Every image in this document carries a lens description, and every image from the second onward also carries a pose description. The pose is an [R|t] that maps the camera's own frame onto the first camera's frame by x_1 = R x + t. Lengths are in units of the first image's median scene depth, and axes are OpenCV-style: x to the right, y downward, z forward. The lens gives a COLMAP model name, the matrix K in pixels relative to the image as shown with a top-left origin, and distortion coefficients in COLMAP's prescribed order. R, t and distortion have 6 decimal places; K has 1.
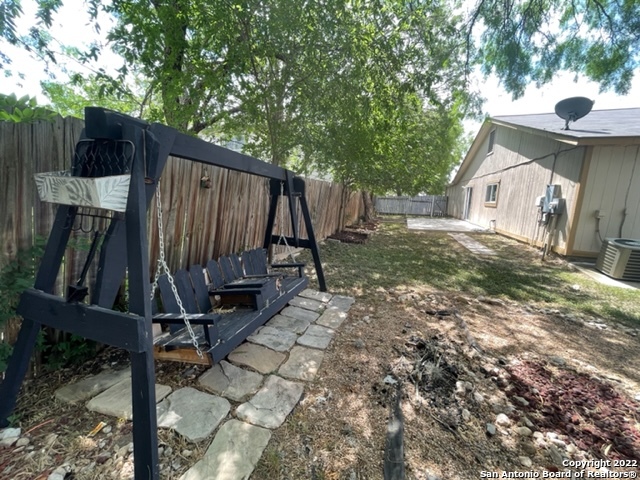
lens RADIAL K [[255.3, 0, 321.7], [0, 255.3, 241.2], [0, 0, 1]] dist [0.003117, -0.001540]
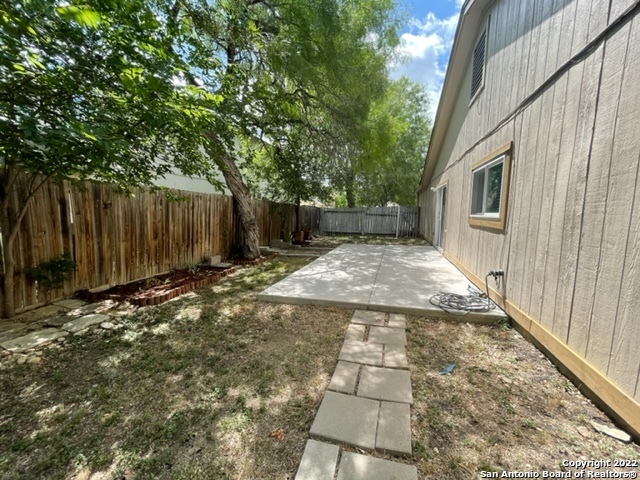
lens RADIAL K [[255.3, 0, 321.1], [0, 255.3, 238.7], [0, 0, 1]] dist [0.003117, -0.001540]
pose [[0.999757, -0.014899, 0.016237, 0.462301], [0.015932, 0.997729, -0.065443, -0.108701], [-0.015225, 0.065686, 0.997724, 0.704901]]
